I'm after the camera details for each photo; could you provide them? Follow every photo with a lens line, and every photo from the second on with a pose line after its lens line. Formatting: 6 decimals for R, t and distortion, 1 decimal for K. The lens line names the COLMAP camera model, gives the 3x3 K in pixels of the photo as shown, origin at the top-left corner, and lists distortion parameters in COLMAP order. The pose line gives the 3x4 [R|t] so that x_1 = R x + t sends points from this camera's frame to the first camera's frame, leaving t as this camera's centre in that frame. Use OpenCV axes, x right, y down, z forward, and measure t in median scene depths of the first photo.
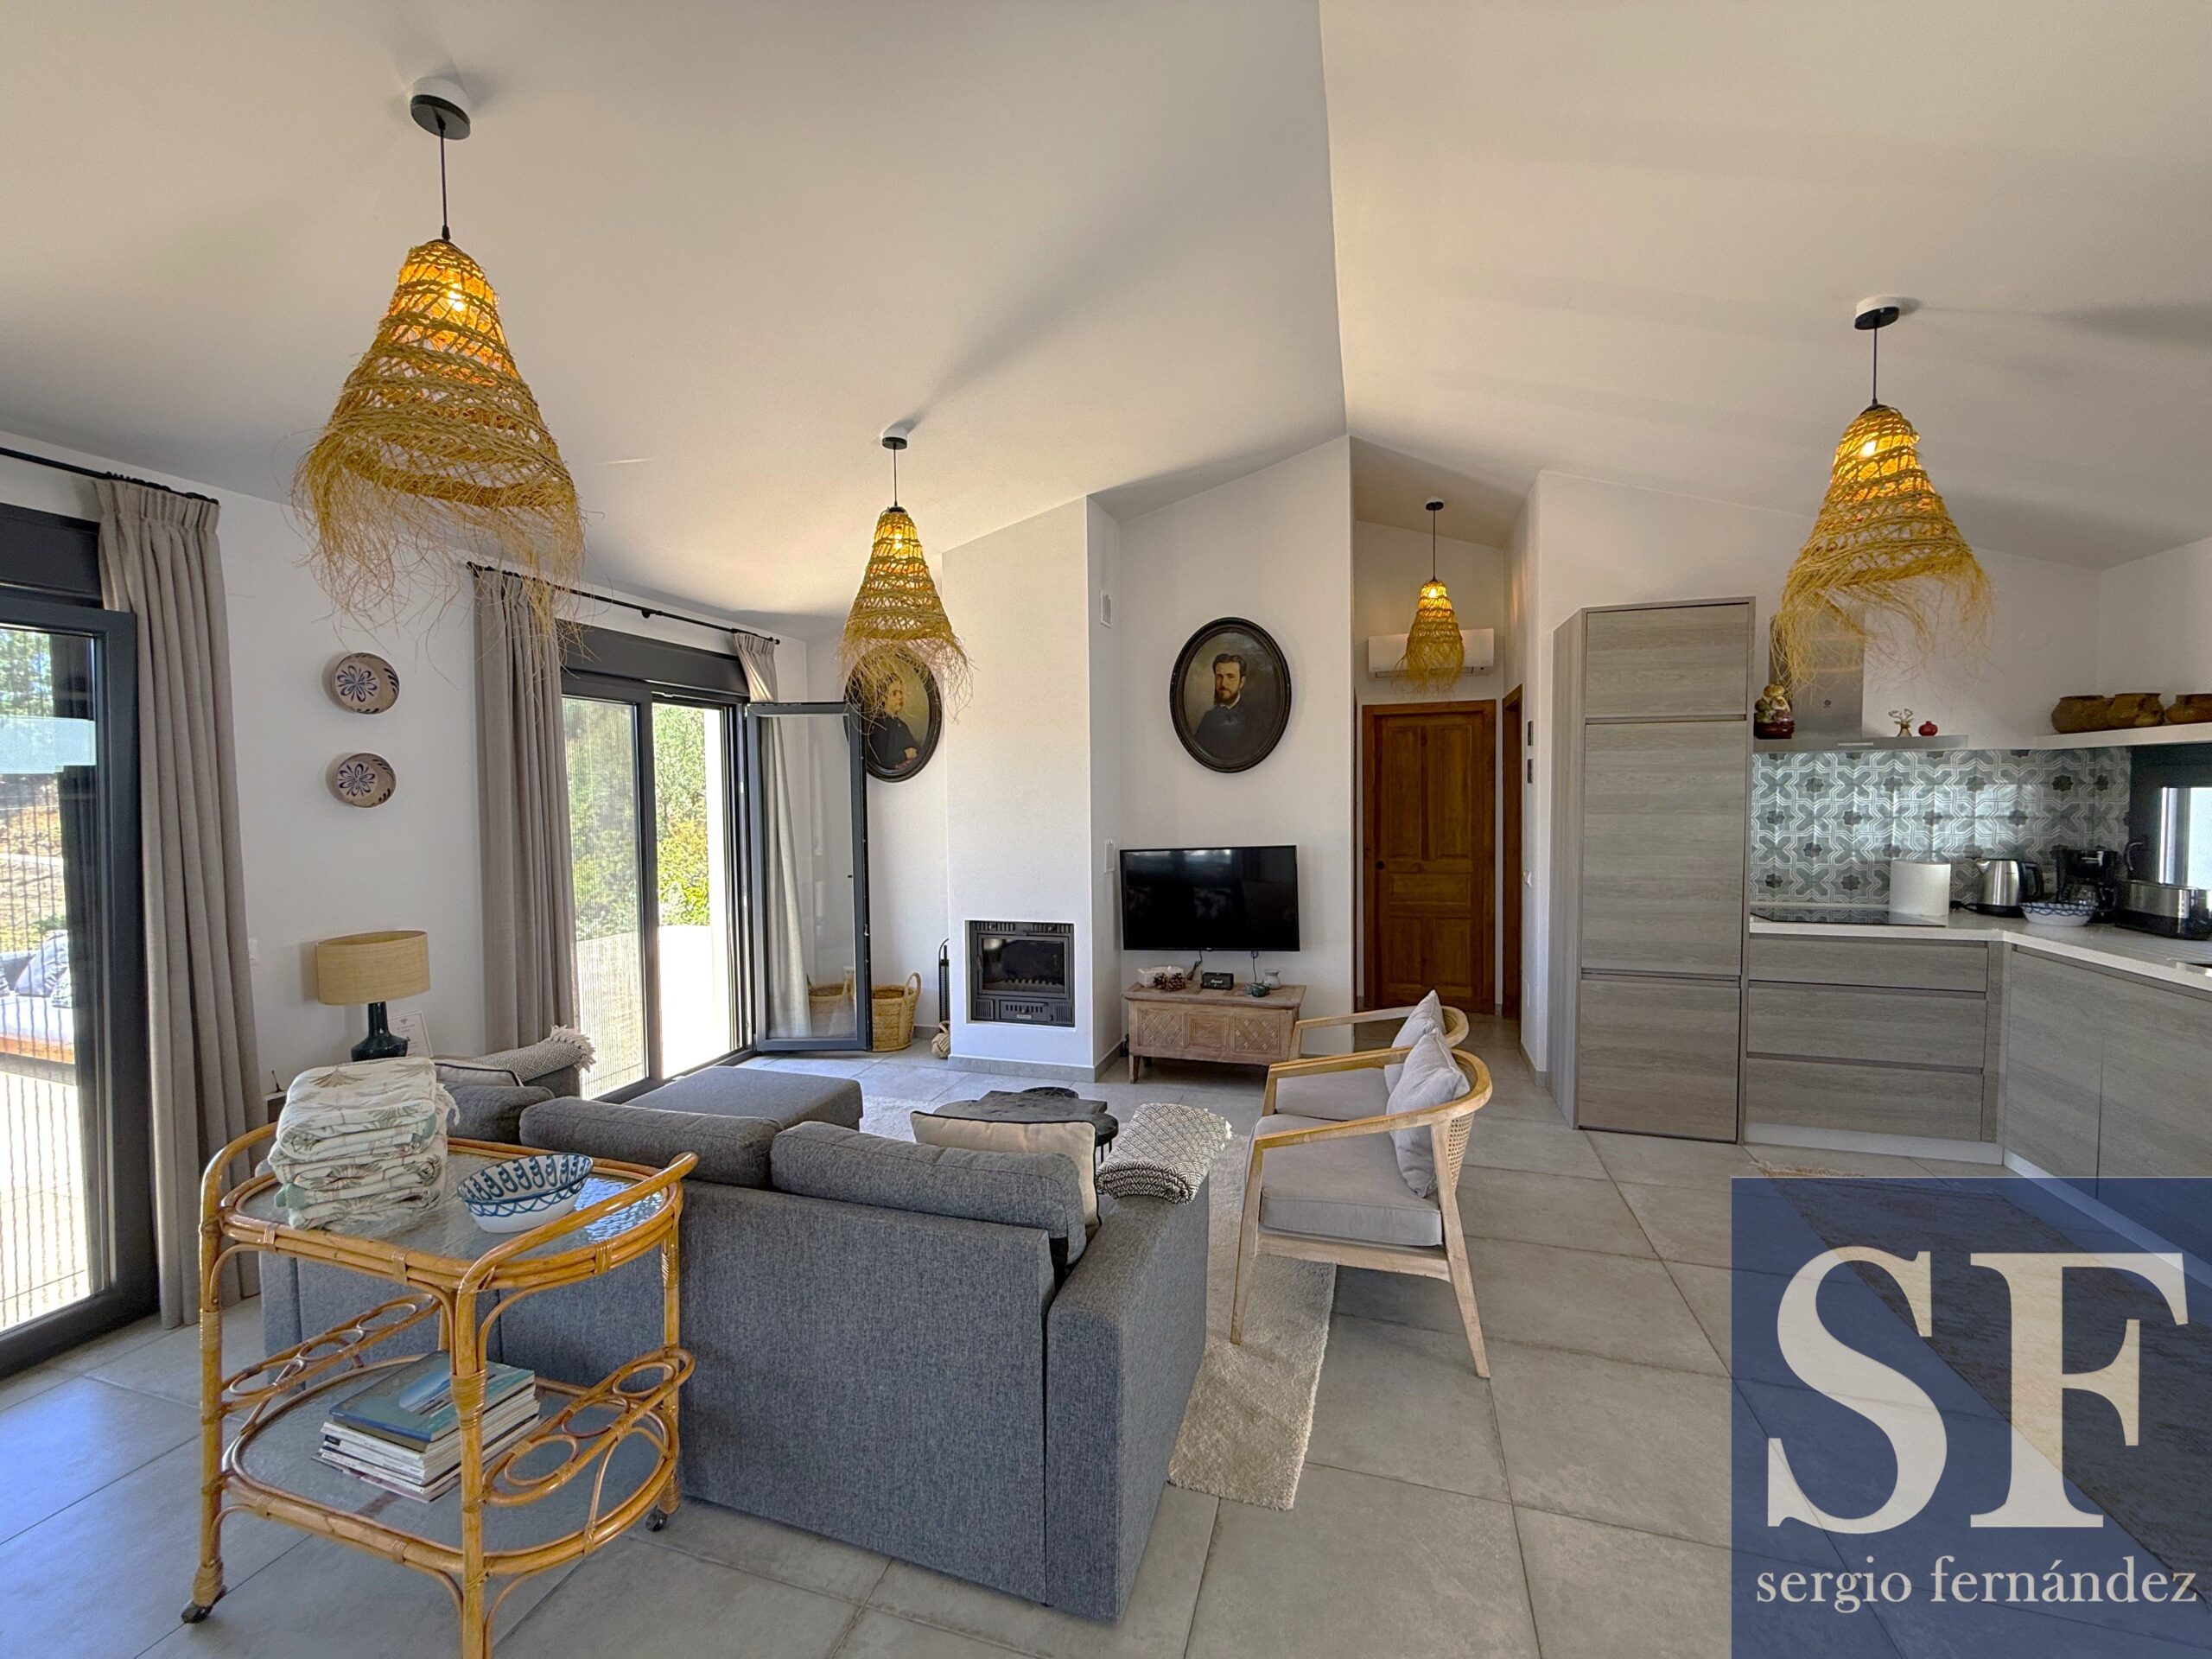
lens RADIAL K [[886.0, 0, 1103.3], [0, 886.0, 827.5], [0, 0, 1]] dist [0.000411, 0.000070]
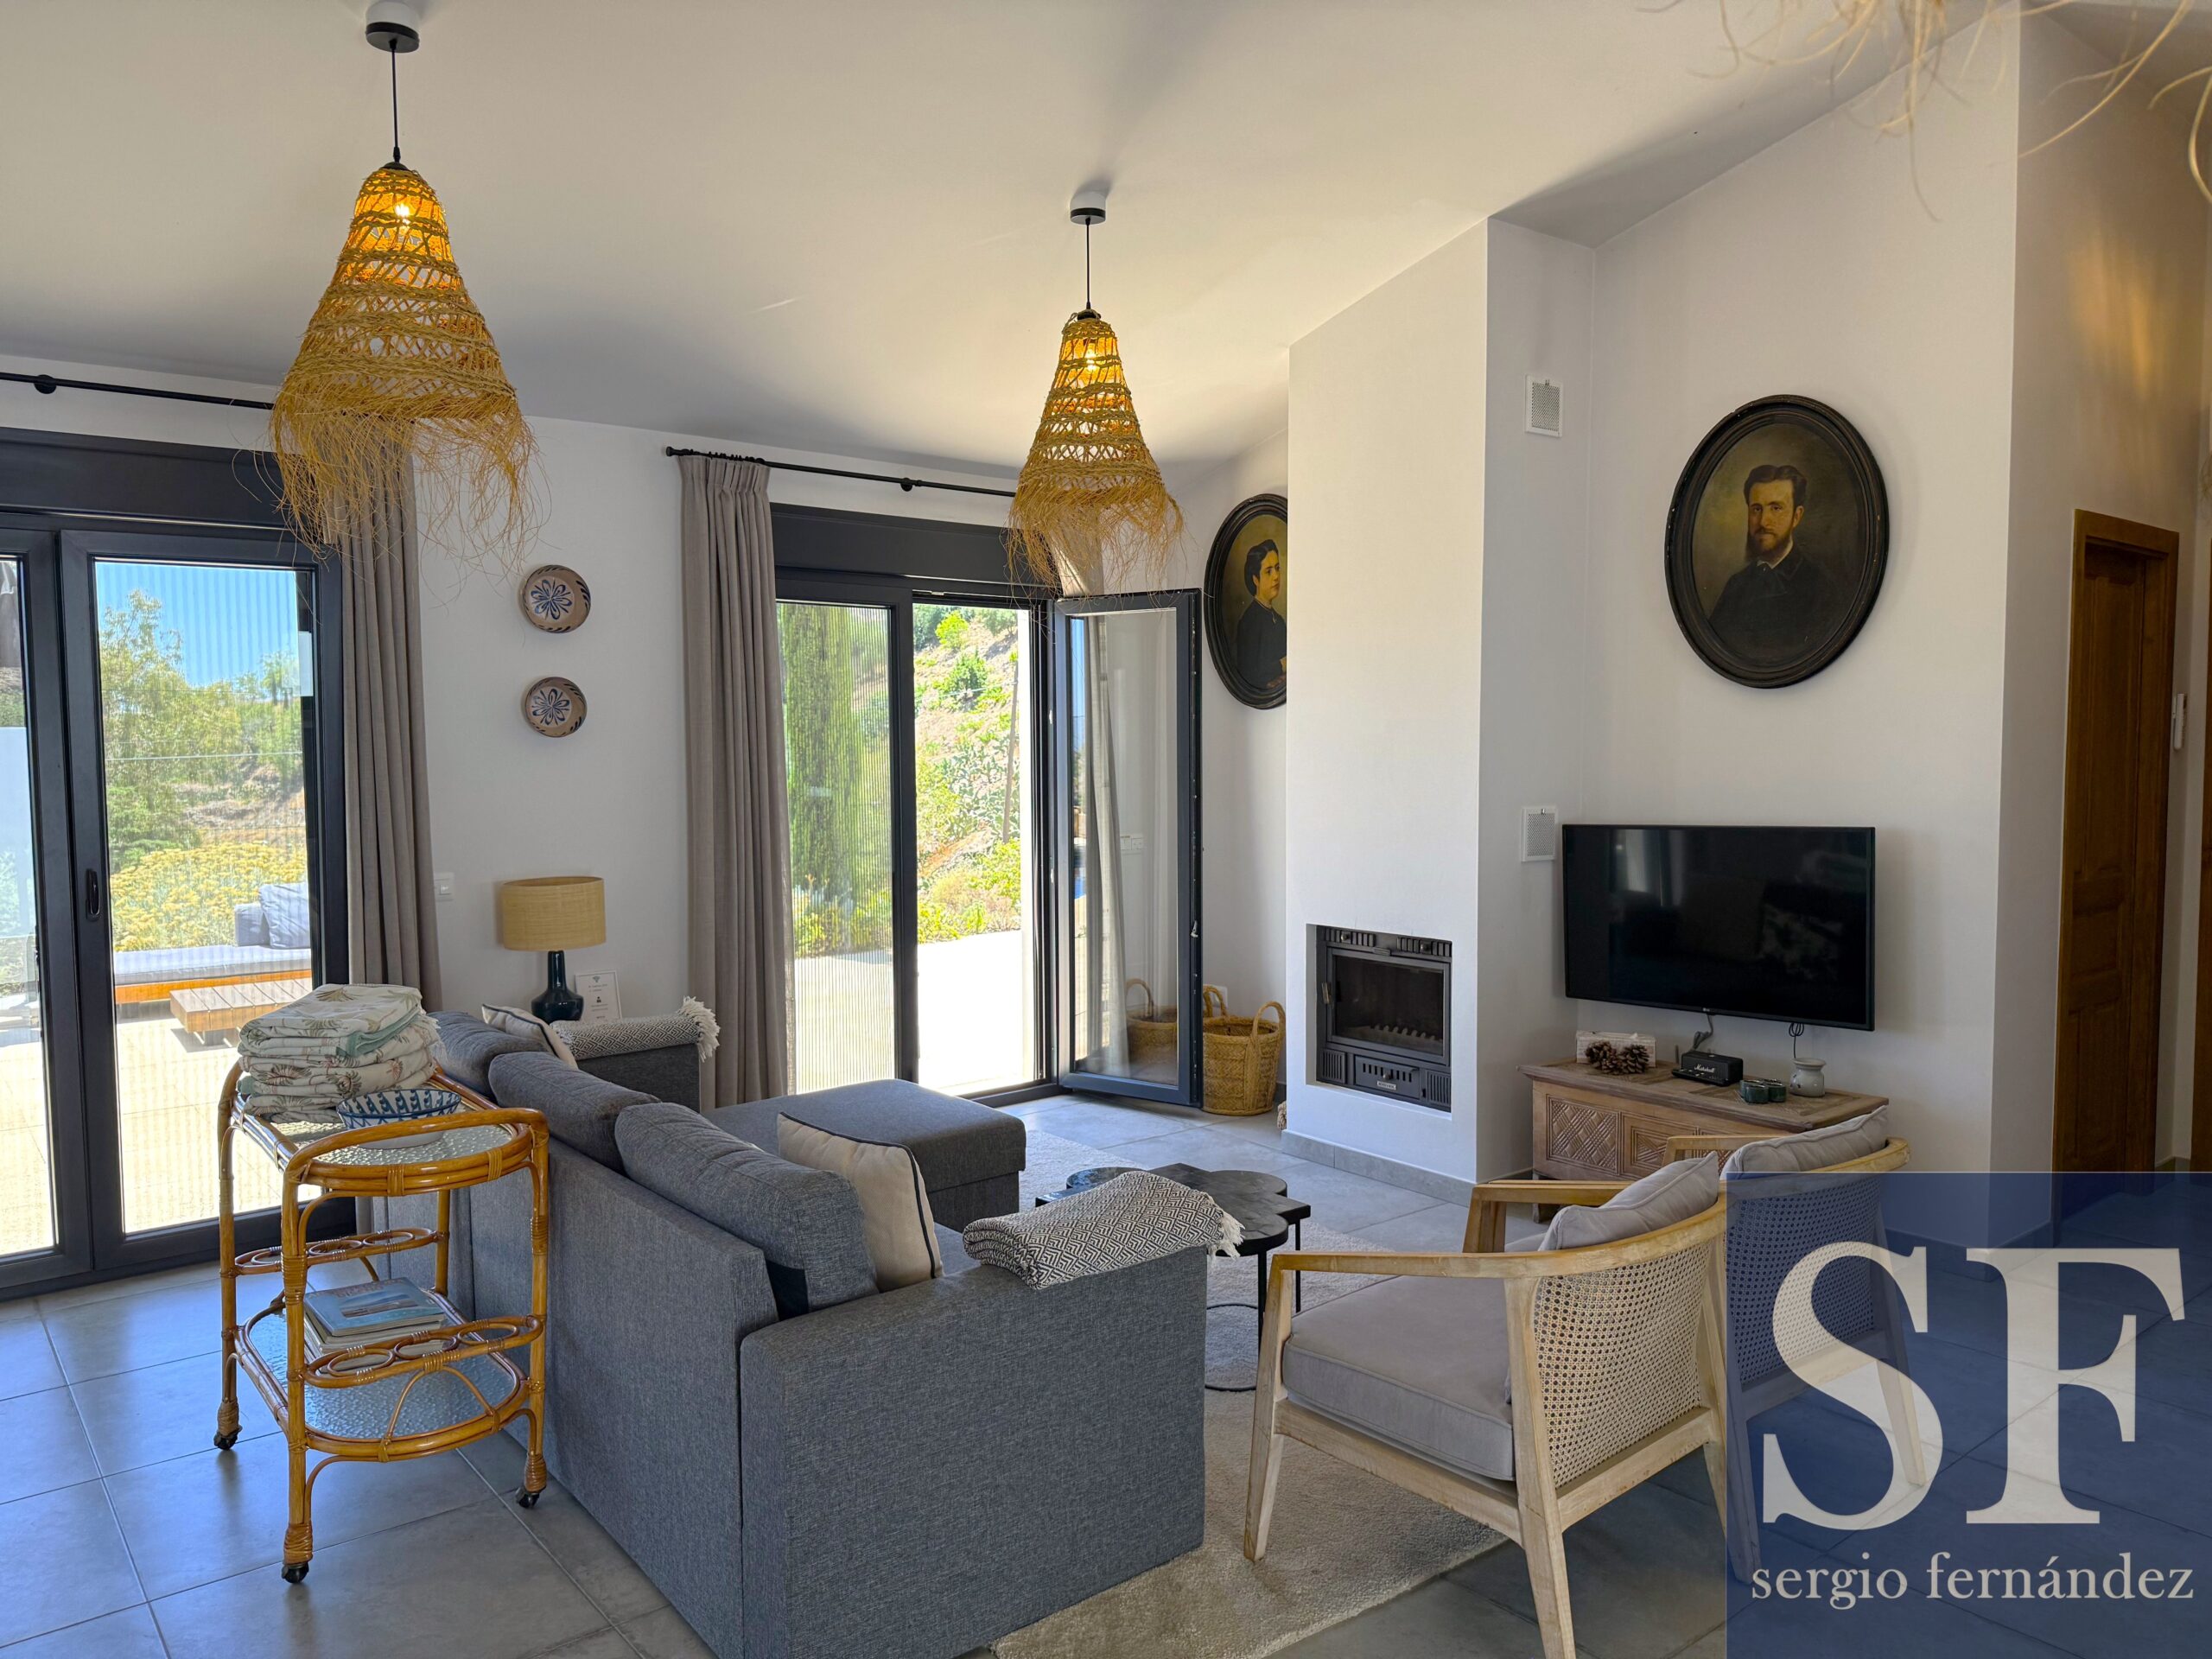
lens RADIAL K [[1550.0, 0, 1110.9], [0, 1550.0, 833.5], [0, 0, 1]] dist [0.096647, -0.142421]
pose [[0.833036, 0.043236, -0.551527, 0.431250], [-0.025494, 0.998882, 0.039799, -0.001798], [0.552631, -0.019093, 0.833207, -0.017465]]
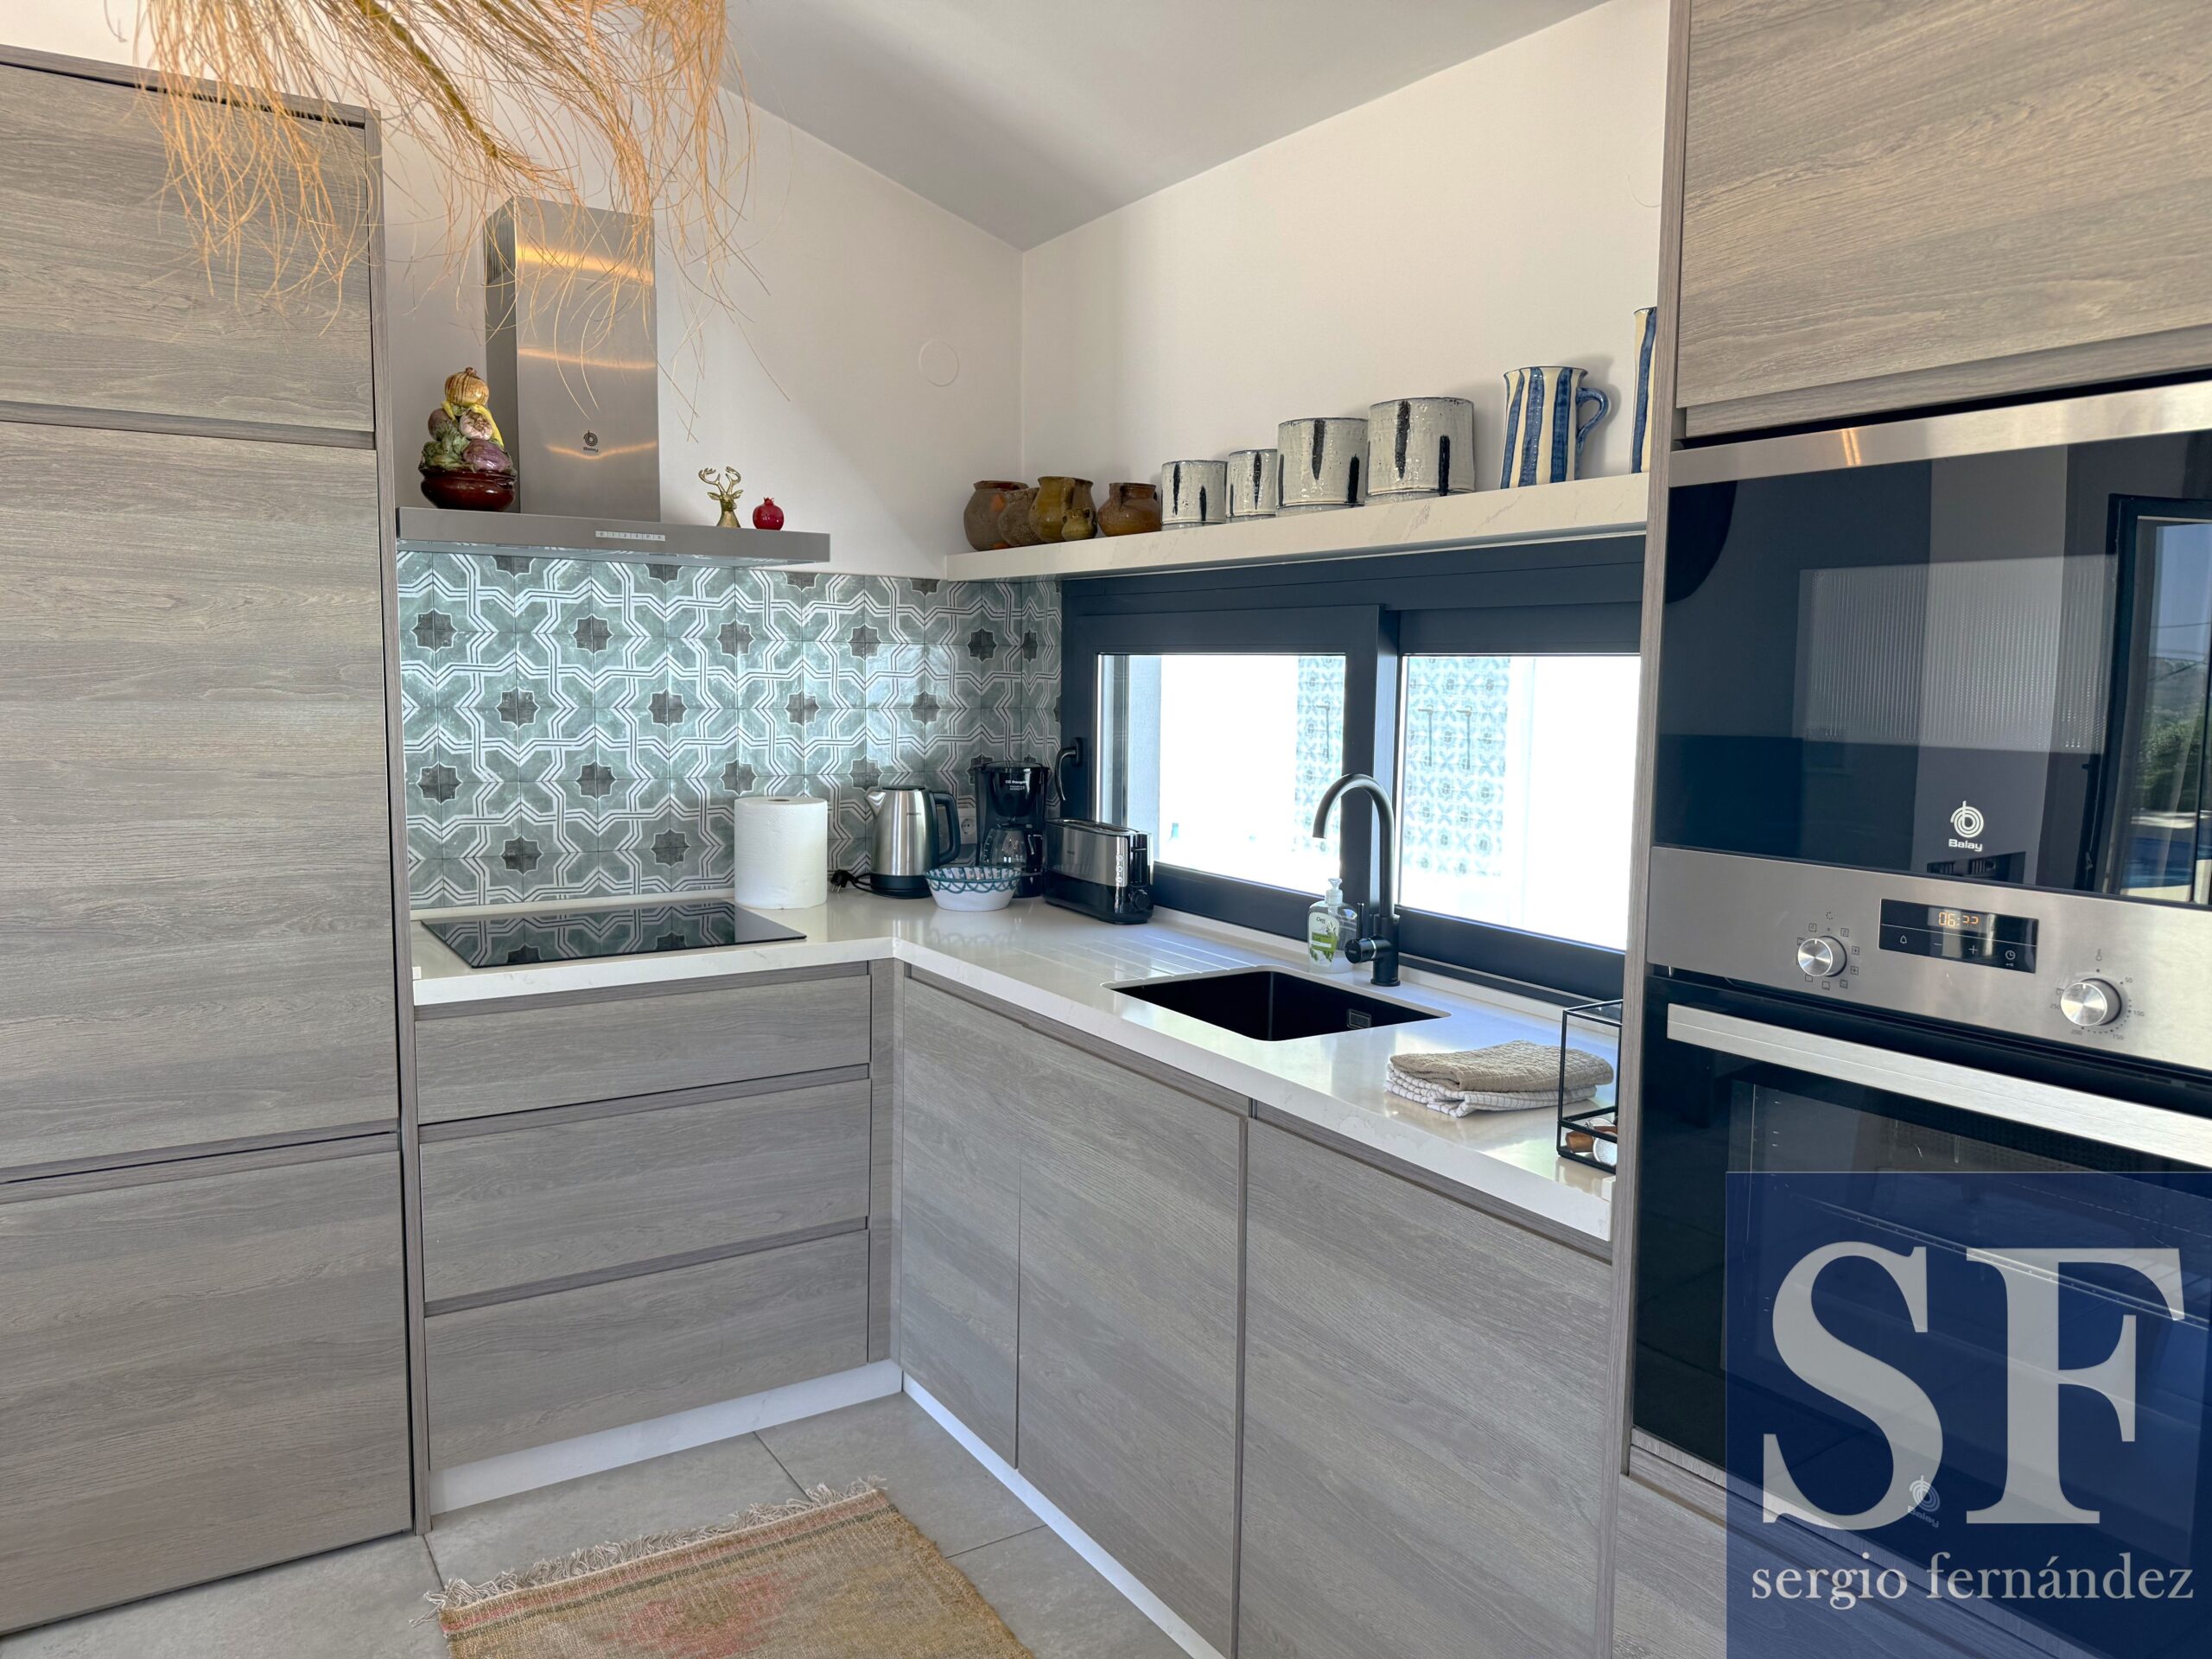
lens RADIAL K [[1557.3, 0, 1110.8], [0, 1557.3, 843.4], [0, 0, 1]] dist [0.096037, -0.173761]
pose [[0.643714, -0.070538, 0.762008, 0.387059], [0.010837, 0.996483, 0.083089, -0.006303], [-0.765189, -0.045228, 0.642215, 0.311460]]
